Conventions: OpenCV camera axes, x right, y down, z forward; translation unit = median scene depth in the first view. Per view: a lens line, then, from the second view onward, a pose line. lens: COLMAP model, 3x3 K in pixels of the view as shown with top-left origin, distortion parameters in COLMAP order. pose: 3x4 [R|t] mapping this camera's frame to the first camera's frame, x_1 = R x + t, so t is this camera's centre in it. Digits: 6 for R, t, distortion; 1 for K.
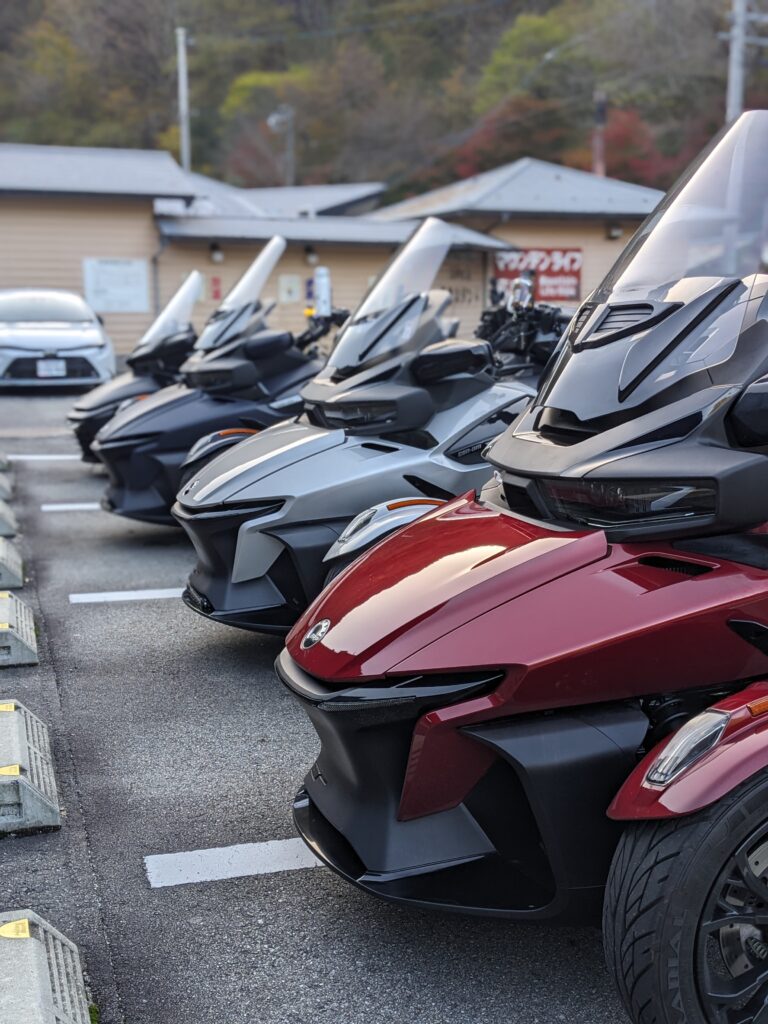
lens RADIAL K [[1210.4, 0, 412.0], [0, 1210.4, 506.6], [0, 0, 1]] dist [0.006945, 0.000000]
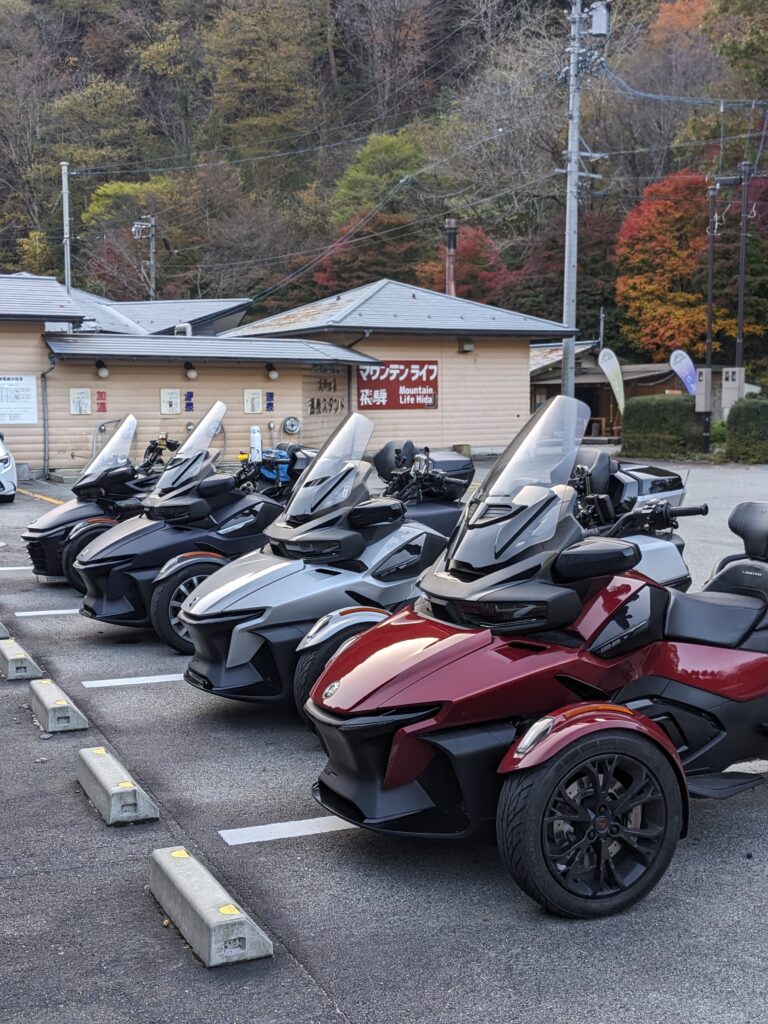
lens RADIAL K [[1210.4, 0, 383.8], [0, 1210.4, 501.1], [0, 0, 1]] dist [0.006945, 0.000000]
pose [[0.995282, -0.010817, 0.096416, -0.099944], [0.018450, 0.996733, -0.078637, -0.018297], [-0.095250, 0.080045, 0.992230, -0.470398]]
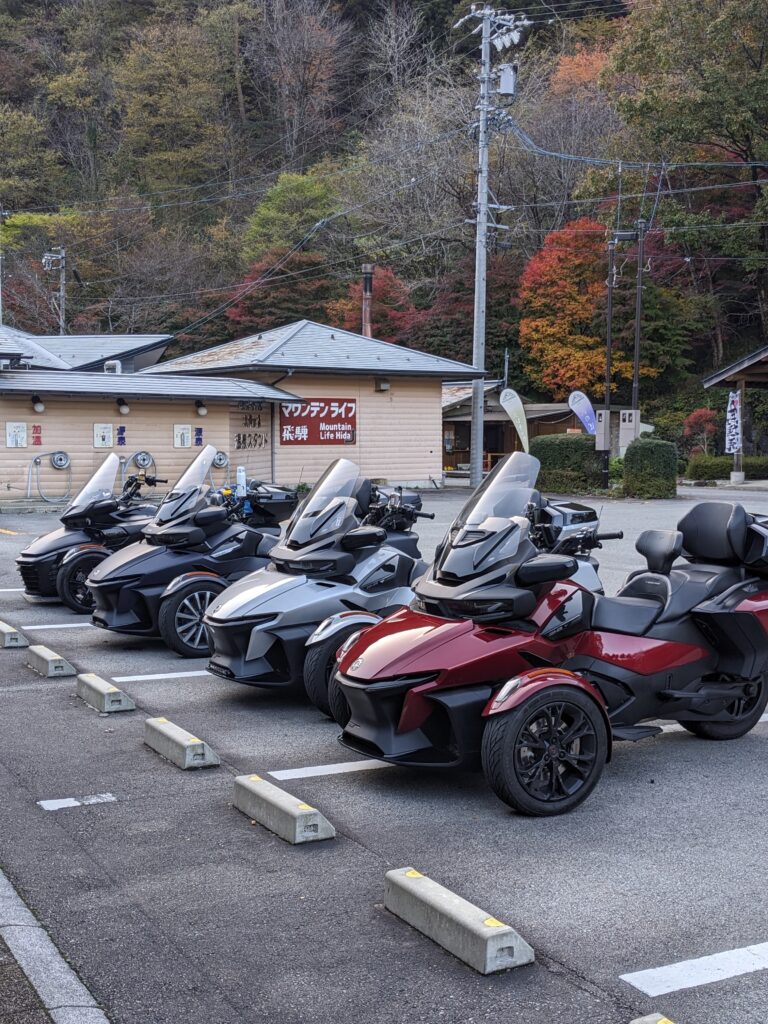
lens RADIAL K [[1210.4, 0, 390.5], [0, 1210.4, 521.1], [0, 0, 1]] dist [0.006945, 0.000000]
pose [[0.982995, -0.005915, 0.183537, -0.269884], [0.022161, 0.995997, -0.086595, 0.016679], [-0.182290, 0.089190, 0.979191, -0.851359]]
